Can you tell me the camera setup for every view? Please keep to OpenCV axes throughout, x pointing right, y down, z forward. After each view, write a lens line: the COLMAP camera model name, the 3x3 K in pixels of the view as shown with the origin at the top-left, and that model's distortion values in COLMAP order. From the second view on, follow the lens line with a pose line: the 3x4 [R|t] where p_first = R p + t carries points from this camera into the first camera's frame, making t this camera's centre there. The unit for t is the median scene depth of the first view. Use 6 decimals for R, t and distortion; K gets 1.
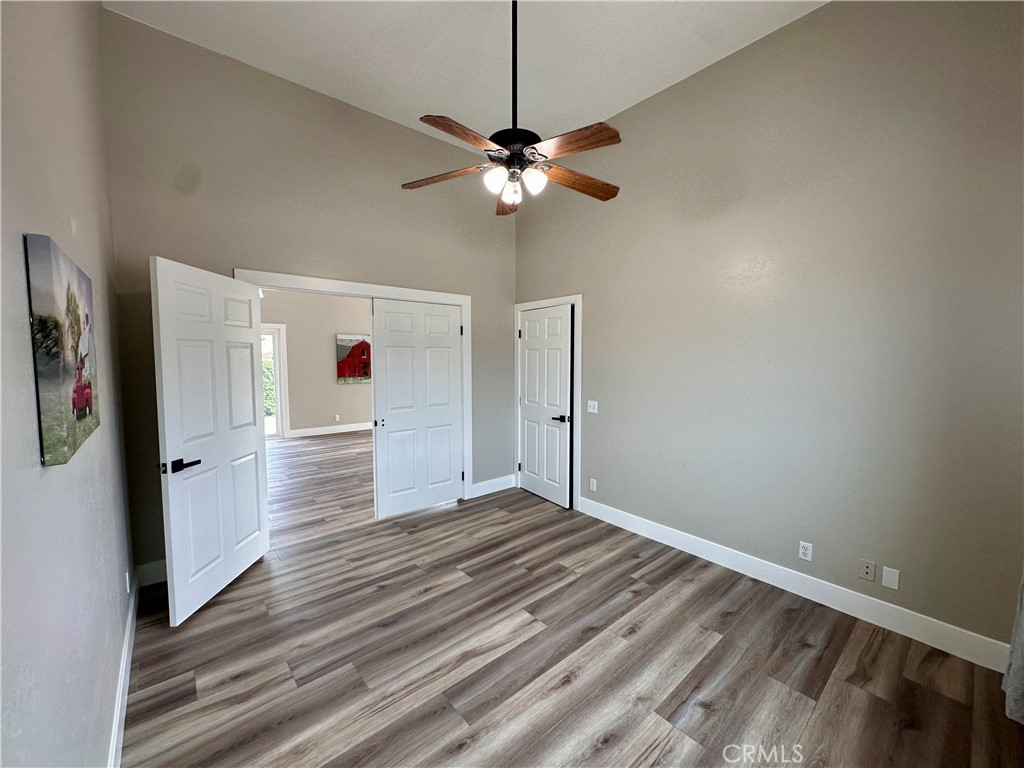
lens RADIAL K [[407.7, 0, 512.0], [0, 407.7, 384.0], [0, 0, 1]] dist [0.000283, 0.000024]
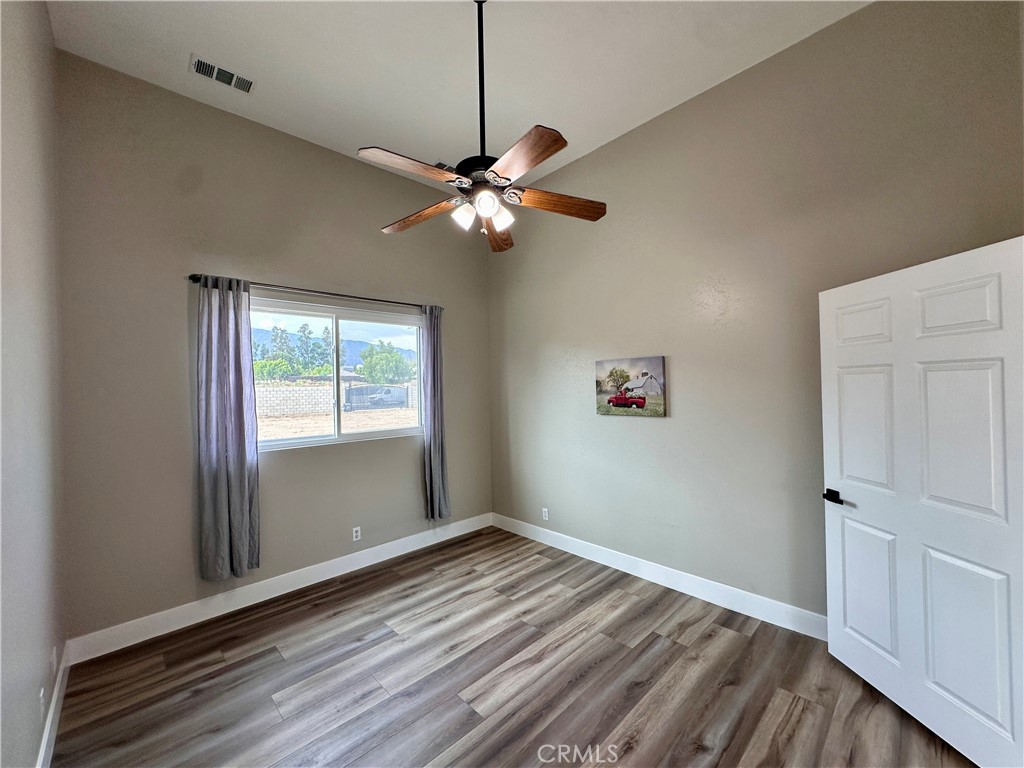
lens RADIAL K [[407.7, 0, 512.0], [0, 407.7, 384.0], [0, 0, 1]] dist [0.000283, 0.000024]
pose [[-0.998171, 0.020213, -0.056976, 0.006319], [0.016730, 0.998000, 0.060965, -0.164445], [0.058094, 0.059900, -0.996512, 2.197340]]
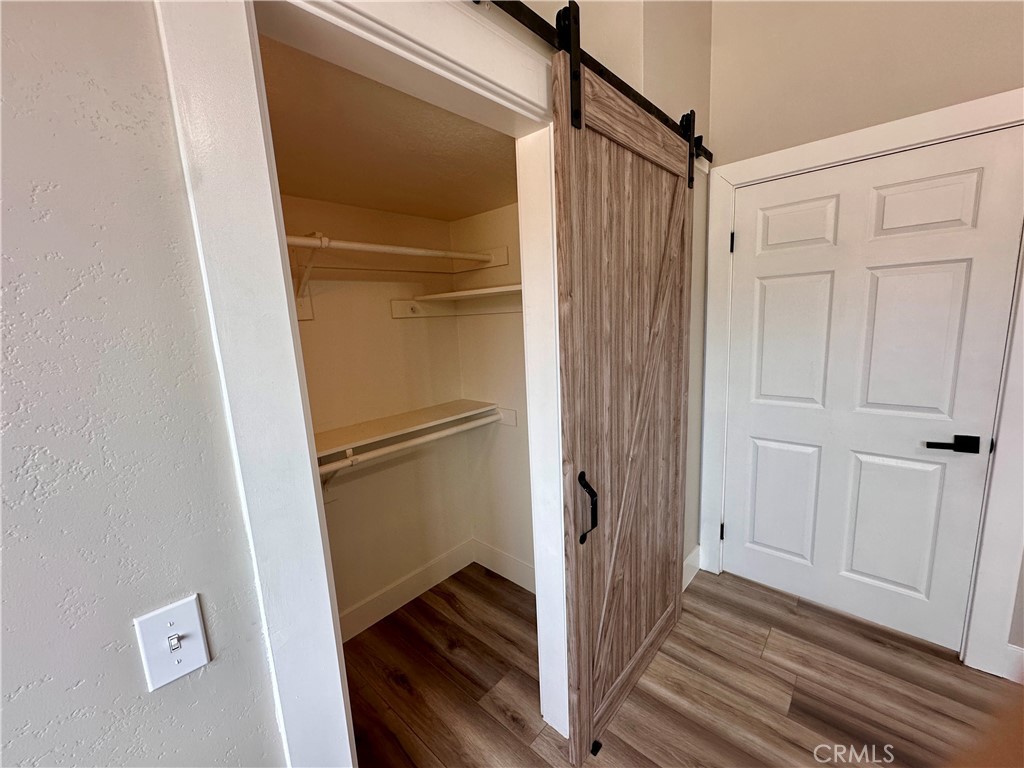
lens RADIAL K [[407.7, 0, 512.0], [0, 407.7, 384.0], [0, 0, 1]] dist [0.000283, 0.000024]
pose [[0.991605, -0.071716, 0.107593, -0.109033], [0.061336, 0.993406, 0.096864, -0.010541], [-0.113830, -0.089452, 0.989465, 0.231886]]
